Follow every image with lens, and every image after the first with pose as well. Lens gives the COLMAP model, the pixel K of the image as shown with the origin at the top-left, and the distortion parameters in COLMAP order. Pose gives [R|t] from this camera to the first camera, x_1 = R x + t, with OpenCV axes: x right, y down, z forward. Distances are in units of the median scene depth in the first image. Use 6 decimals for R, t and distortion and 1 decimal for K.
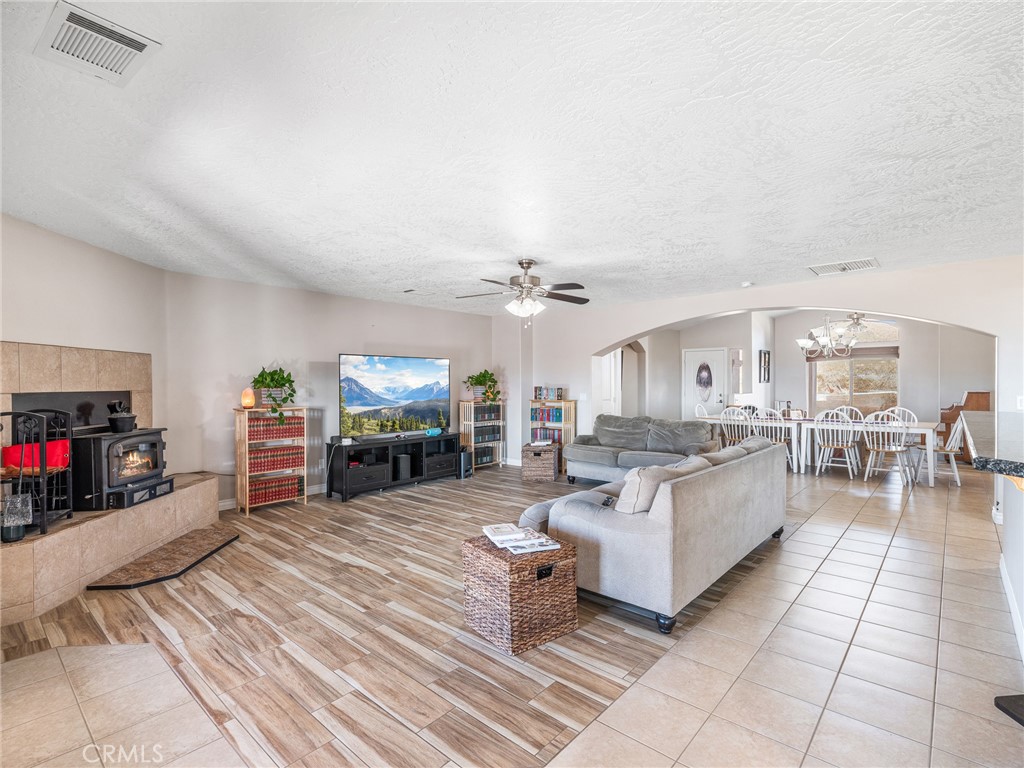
lens RADIAL K [[494.6, 0, 514.8], [0, 494.6, 384.5], [0, 0, 1]] dist [-0.003783, -0.000198]
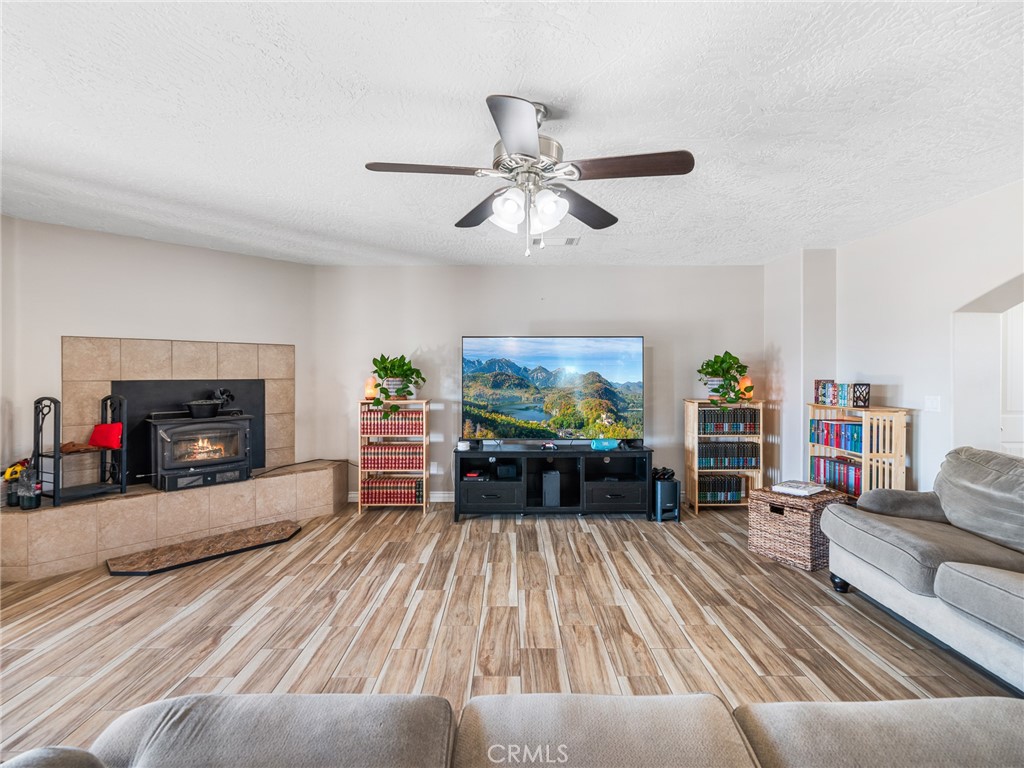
lens RADIAL K [[470.6, 0, 495.7], [0, 470.6, 377.2], [0, 0, 1]] dist [-0.000250, 0.000808]
pose [[0.661712, 0.008913, -0.749705, 0.297048], [-0.003579, 0.999955, 0.008729, -0.002781], [0.749750, -0.003093, 0.661714, 0.607710]]
